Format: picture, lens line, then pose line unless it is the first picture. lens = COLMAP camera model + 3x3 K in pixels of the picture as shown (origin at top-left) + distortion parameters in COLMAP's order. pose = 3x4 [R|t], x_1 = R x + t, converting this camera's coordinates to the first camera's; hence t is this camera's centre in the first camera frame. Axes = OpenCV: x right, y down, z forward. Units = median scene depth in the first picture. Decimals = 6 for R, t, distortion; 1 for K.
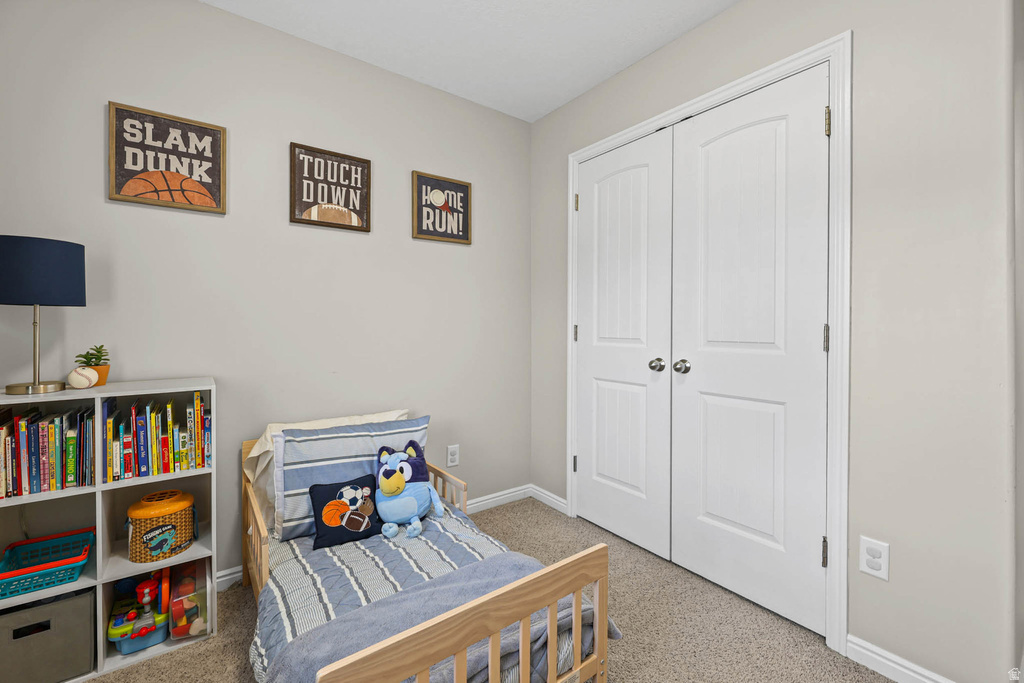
lens RADIAL K [[424.8, 0, 523.1], [0, 424.8, 325.9], [0, 0, 1]] dist [-0.000417, -0.000869]
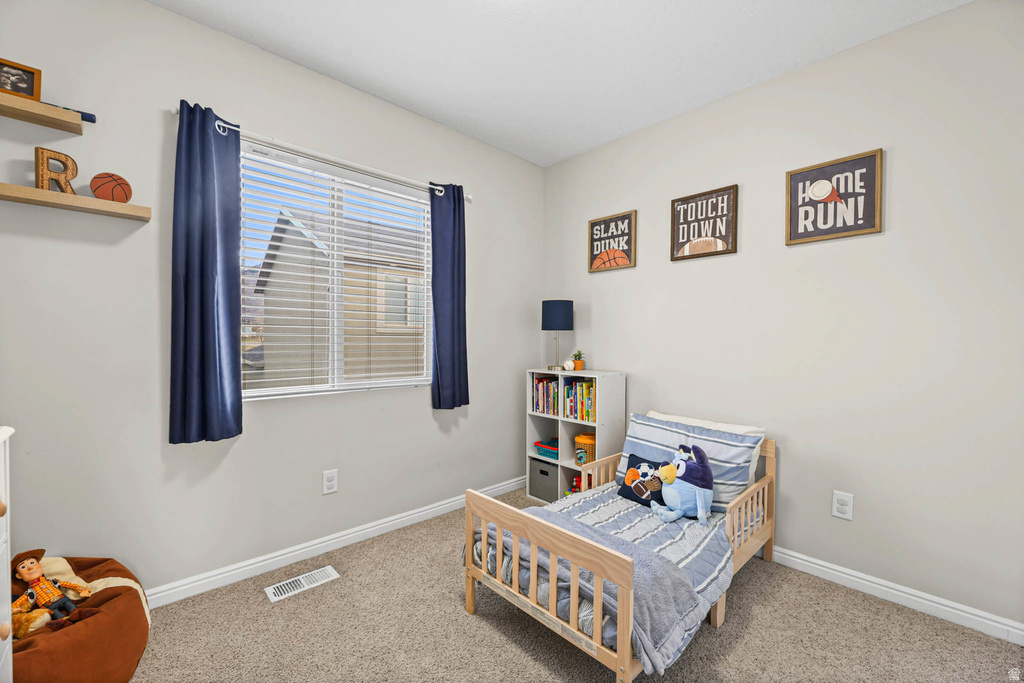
lens RADIAL K [[424.8, 0, 513.7], [0, 424.8, 342.3], [0, 0, 1]] dist [-0.000417, -0.000869]
pose [[0.107486, 0.008532, -0.994170, 0.692166], [-0.008097, 0.999938, 0.007706, -0.001043], [0.994174, 0.007221, 0.107548, 0.371884]]
